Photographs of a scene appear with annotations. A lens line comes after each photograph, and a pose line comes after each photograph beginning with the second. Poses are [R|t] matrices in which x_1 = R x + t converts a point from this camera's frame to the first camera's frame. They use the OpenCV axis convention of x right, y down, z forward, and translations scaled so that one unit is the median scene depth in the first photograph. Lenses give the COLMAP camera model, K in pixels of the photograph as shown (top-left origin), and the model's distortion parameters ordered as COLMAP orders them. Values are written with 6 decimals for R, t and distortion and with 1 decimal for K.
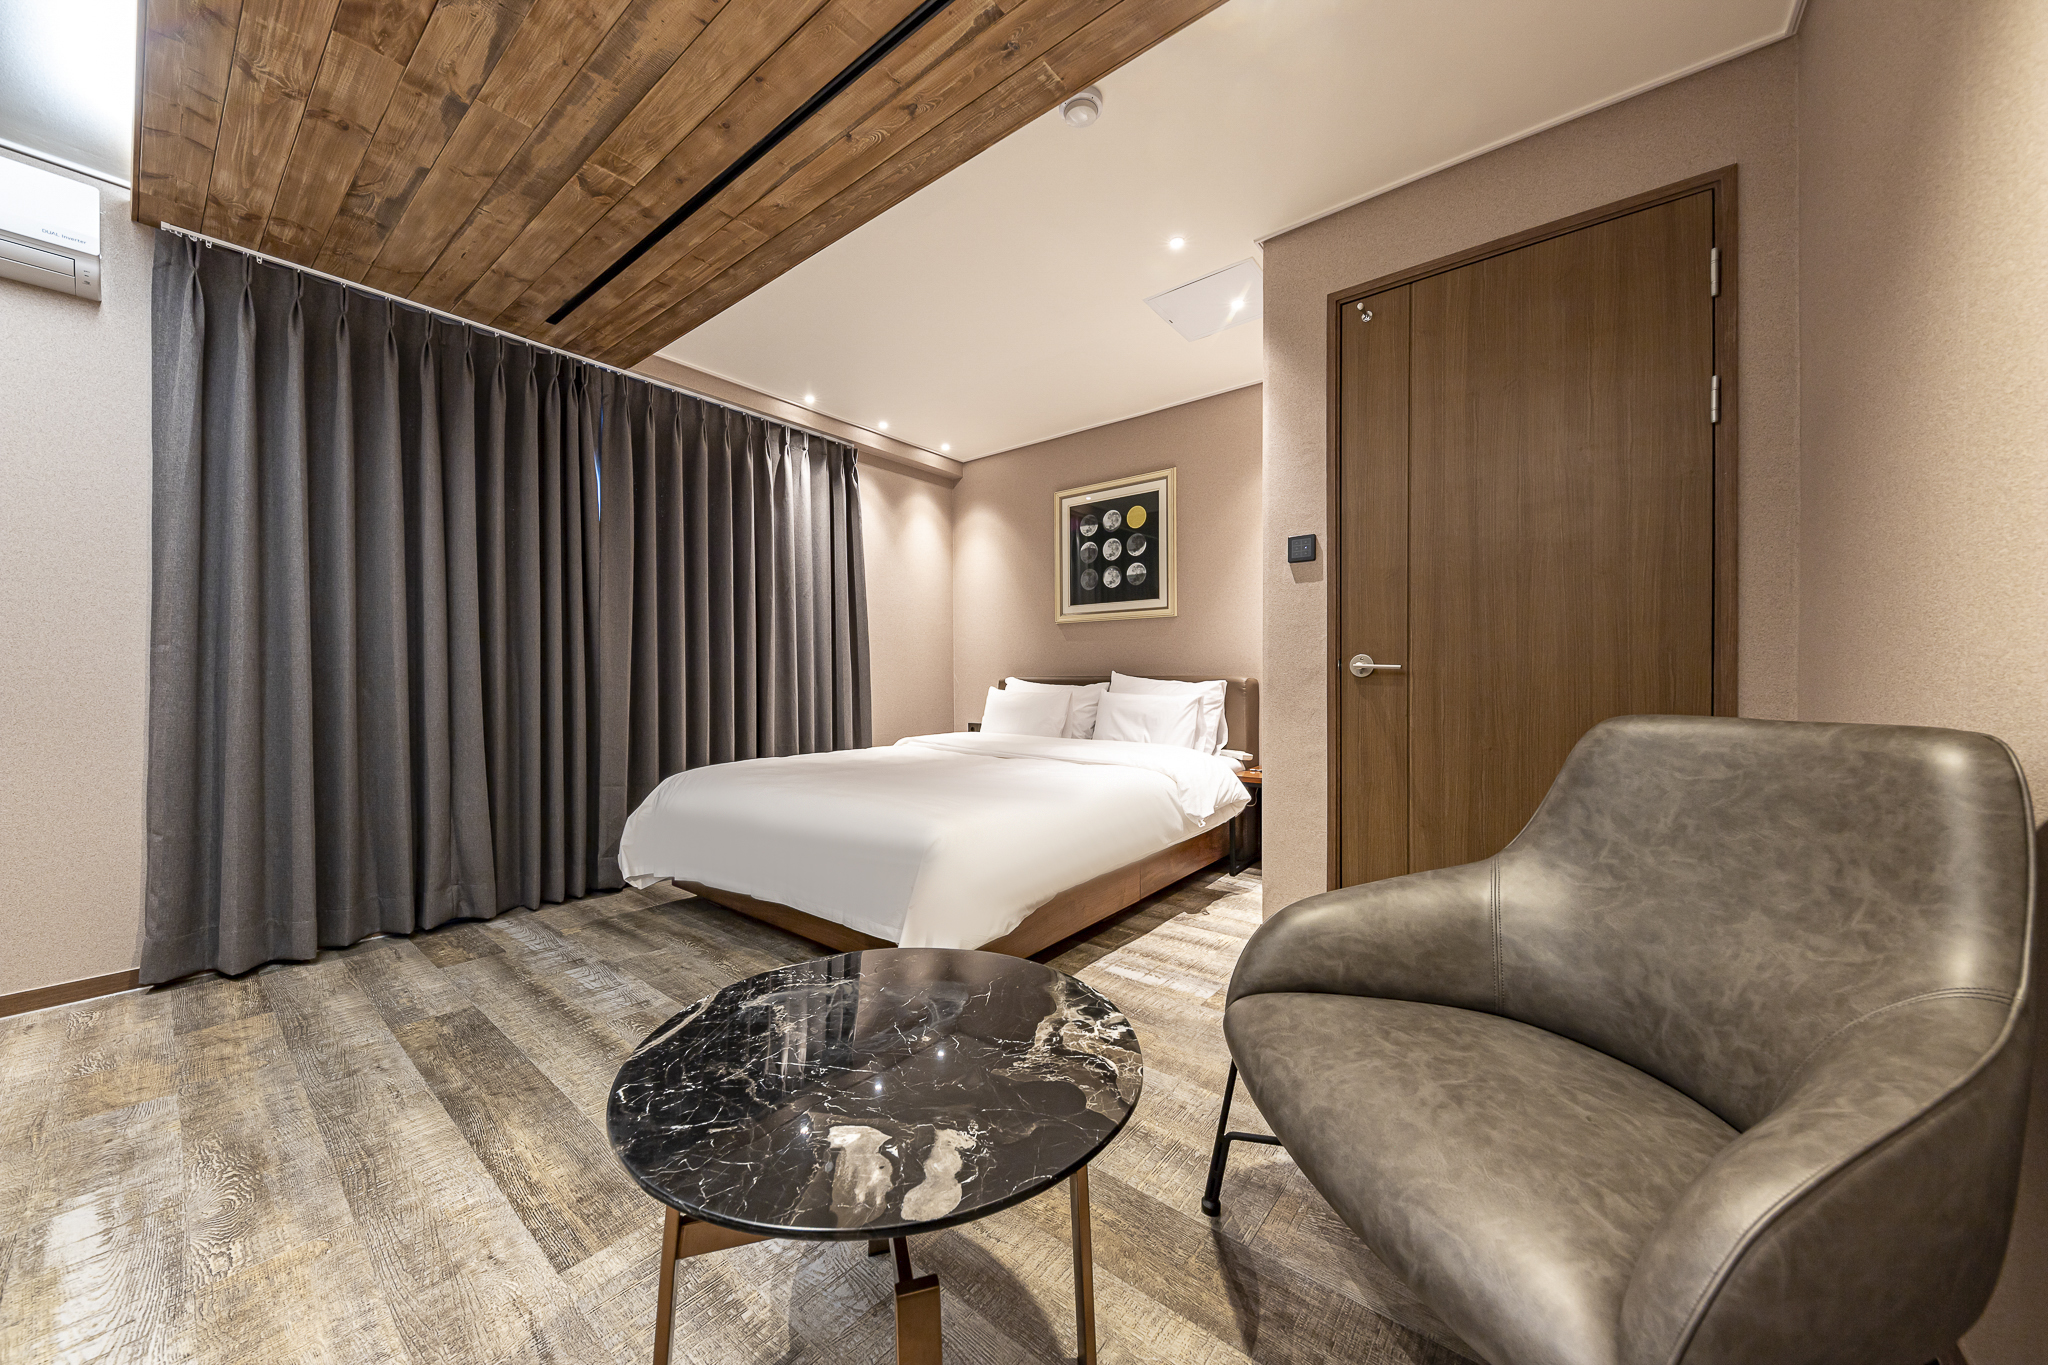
lens RADIAL K [[711.9, 0, 1019.9], [0, 711.9, 686.3], [0, 0, 1]] dist [0.020074, -0.010358]
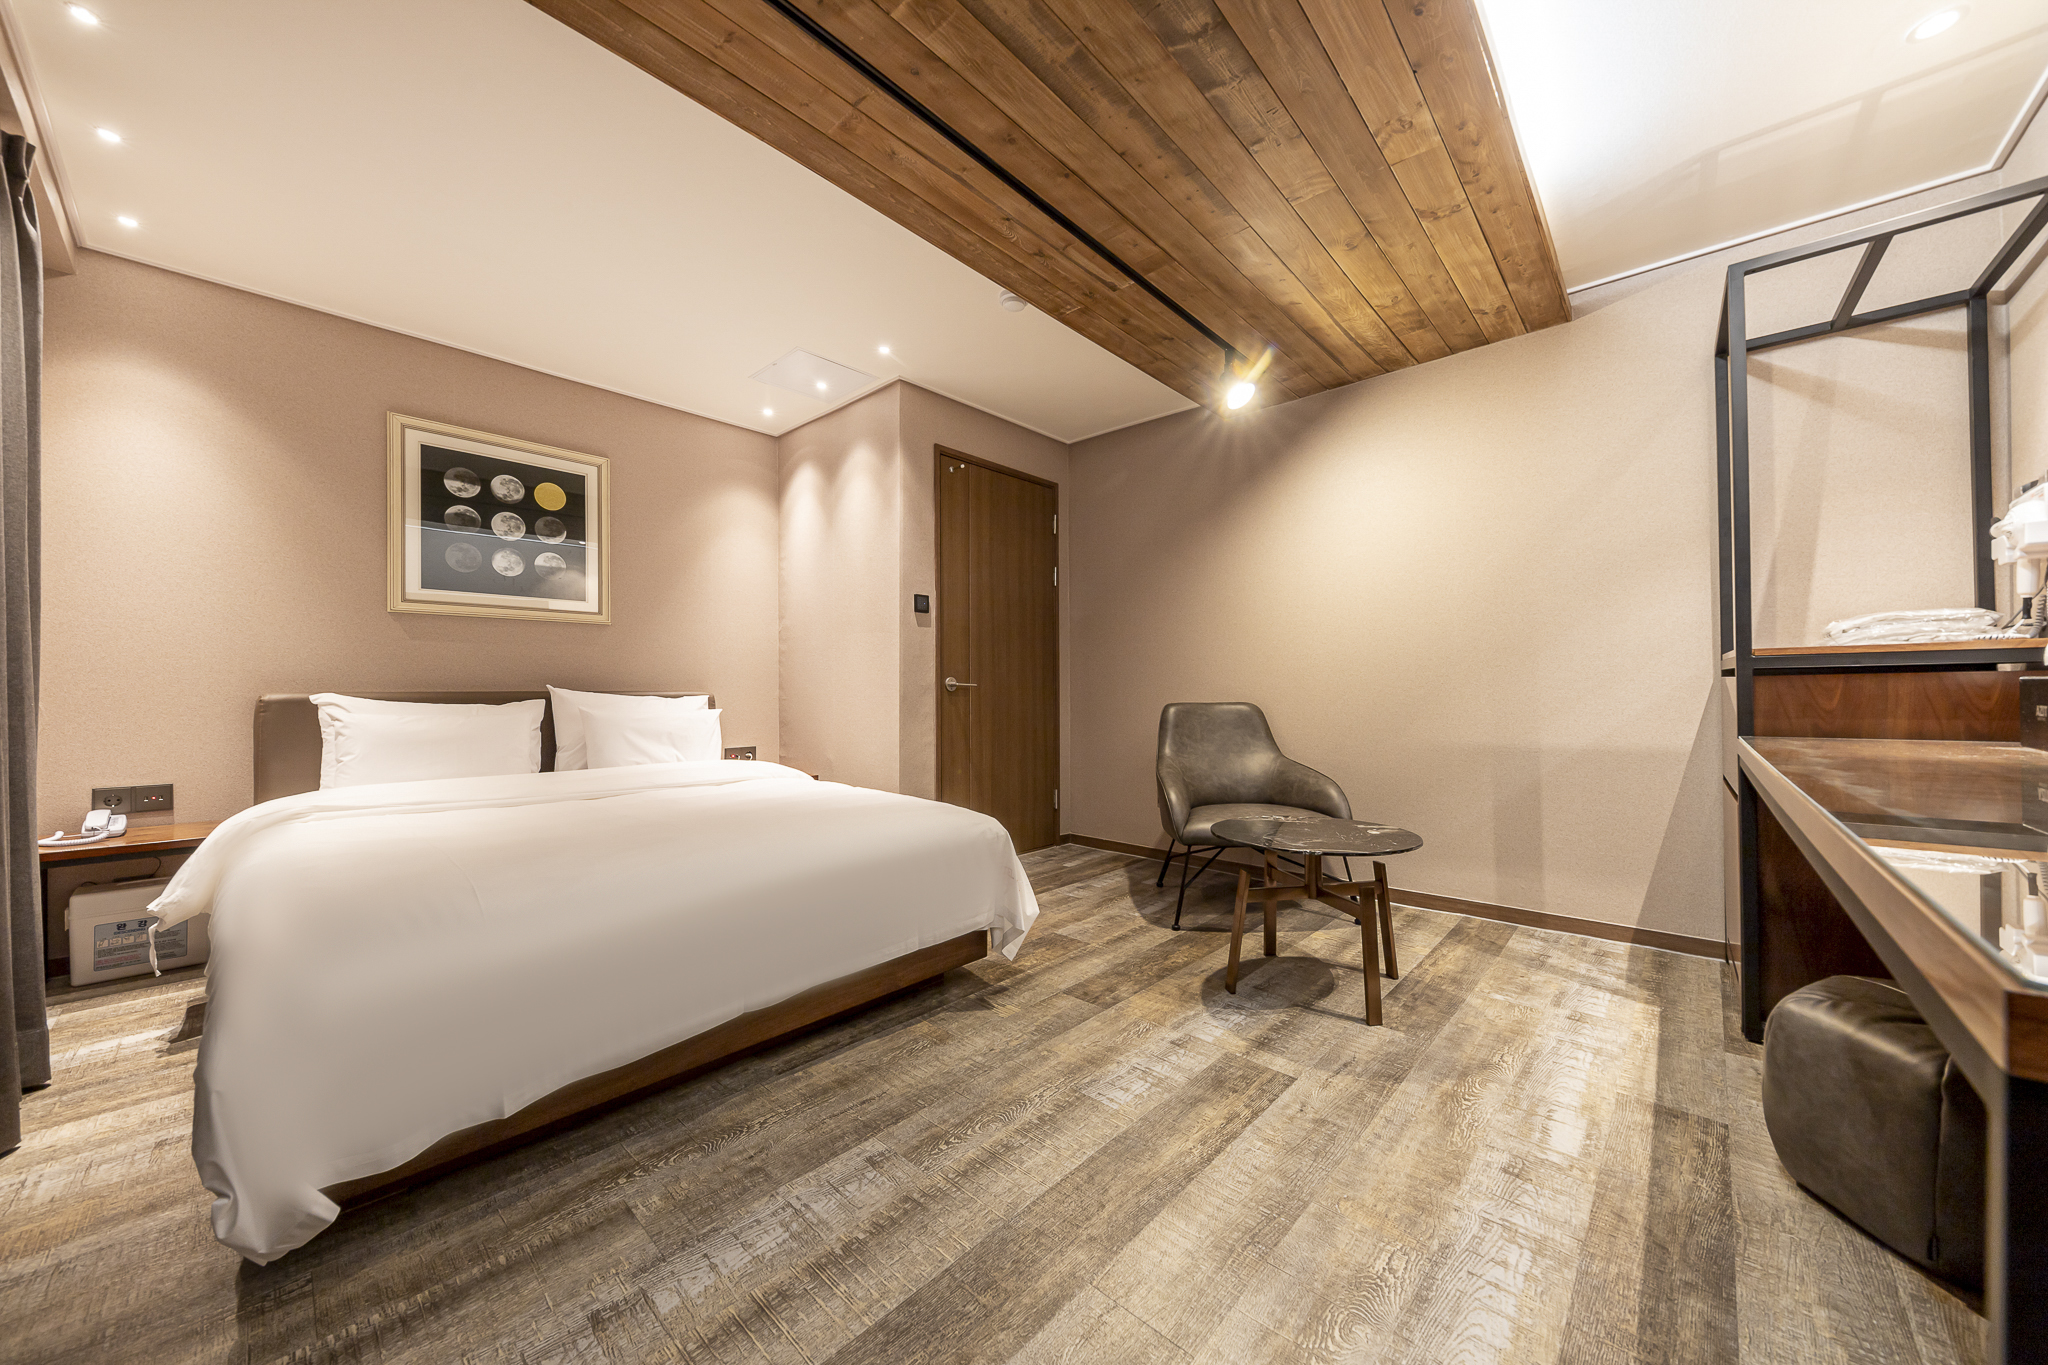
lens RADIAL K [[711.9, 0, 1019.9], [0, 711.9, 686.3], [0, 0, 1]] dist [0.020074, -0.010358]
pose [[0.071179, 0.006857, 0.997440, -1.063904], [0.017165, 0.999820, -0.008099, -0.007075], [-0.997316, 0.017697, 0.071048, 0.705625]]
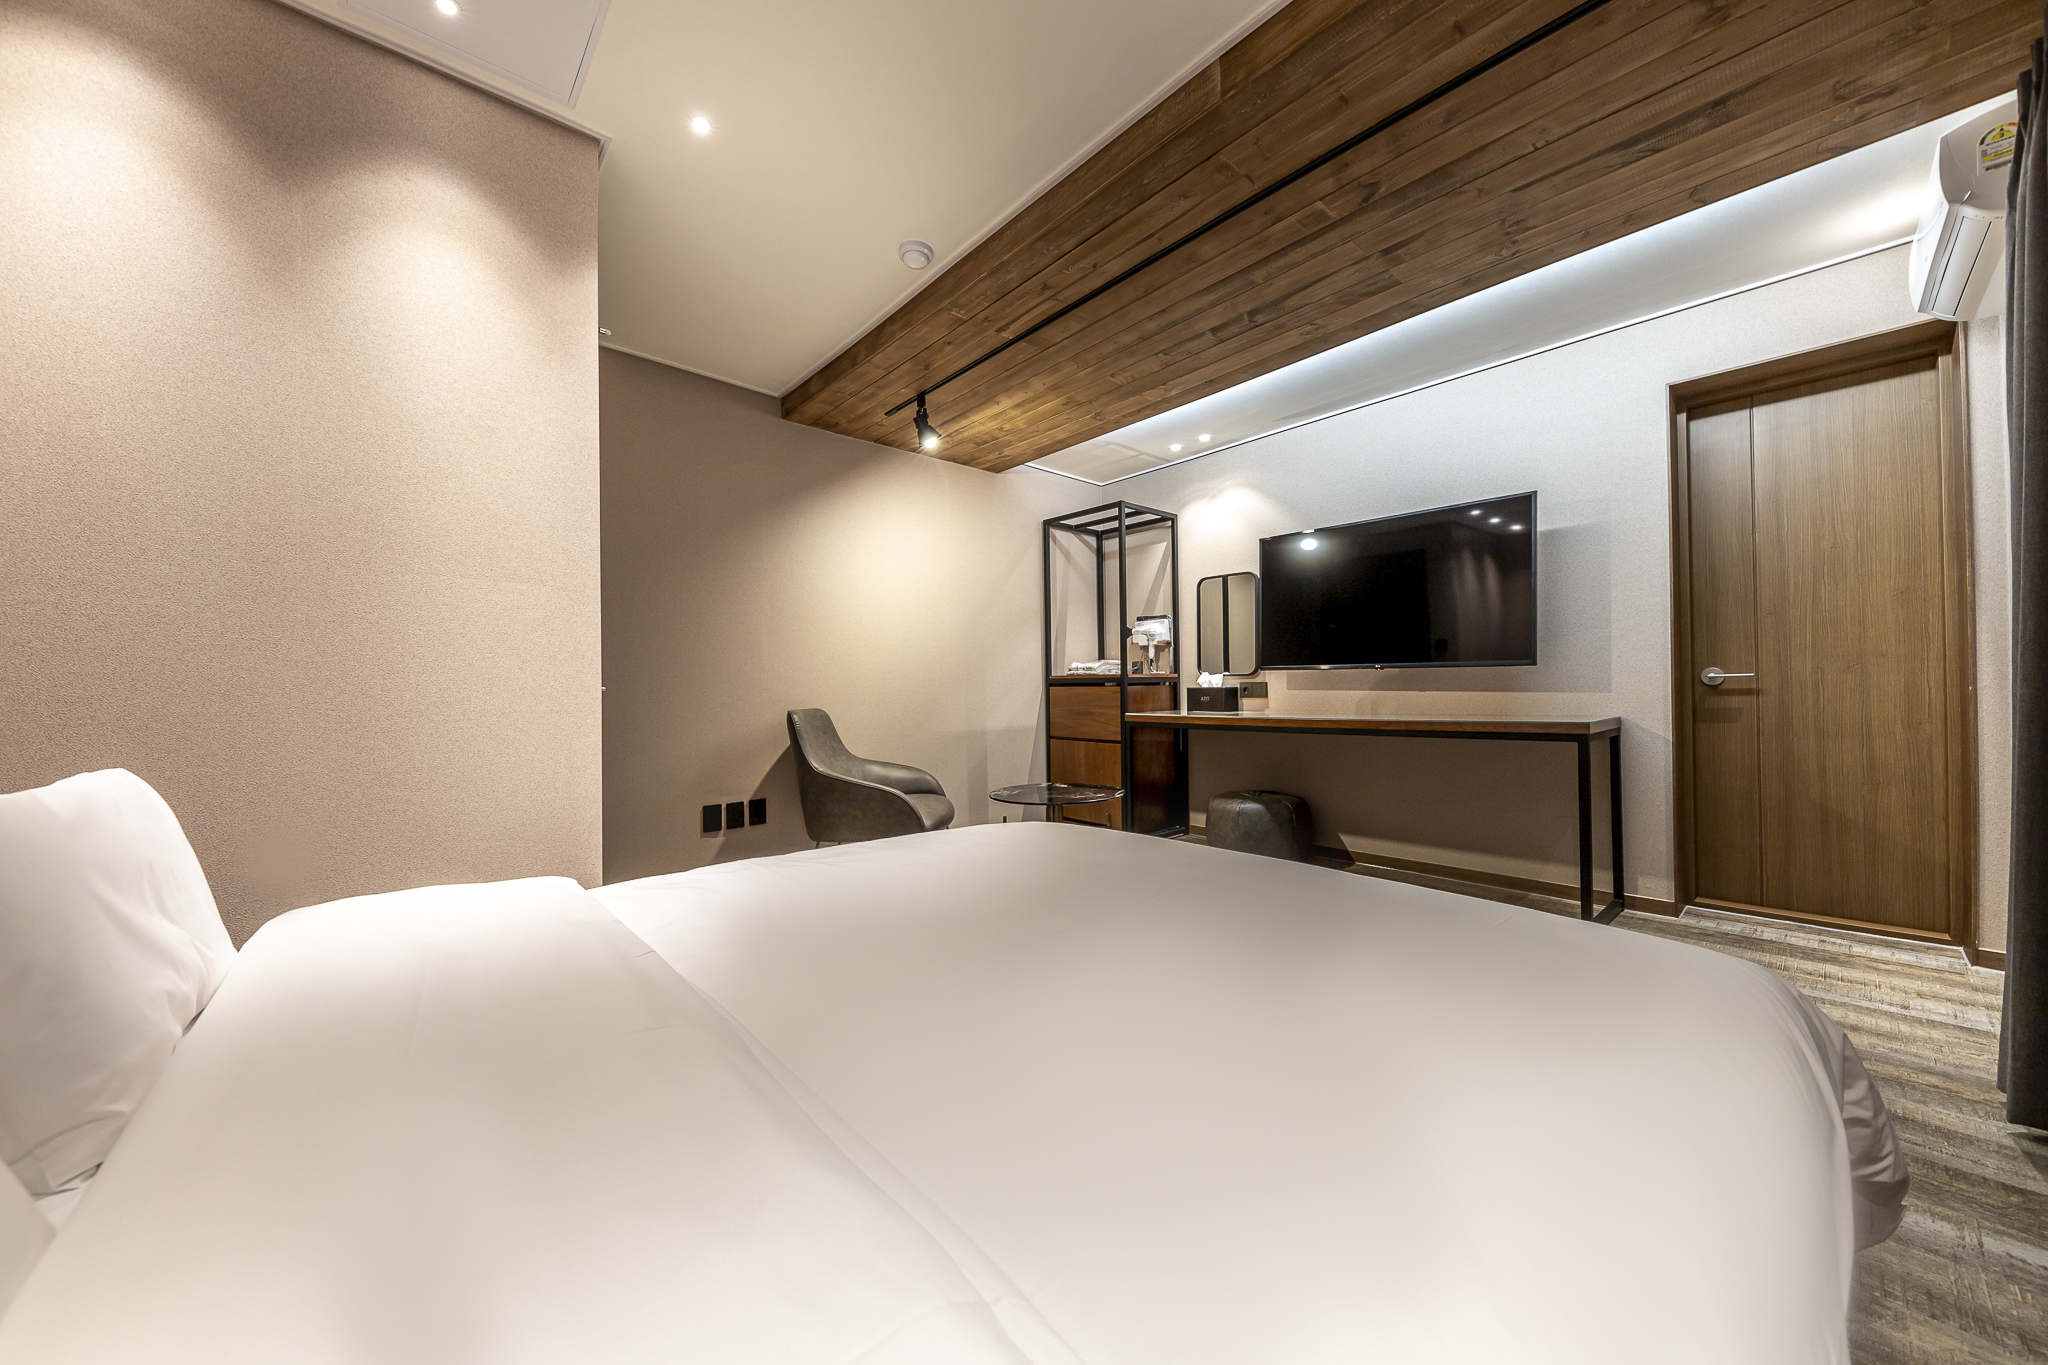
lens RADIAL K [[711.9, 0, 1019.9], [0, 711.9, 686.3], [0, 0, 1]] dist [0.020074, -0.010358]
pose [[-0.985478, 0.015088, 0.169133, -0.240588], [0.016221, 0.999854, 0.005320, -0.024759], [-0.169028, 0.007987, -0.985579, 1.761860]]
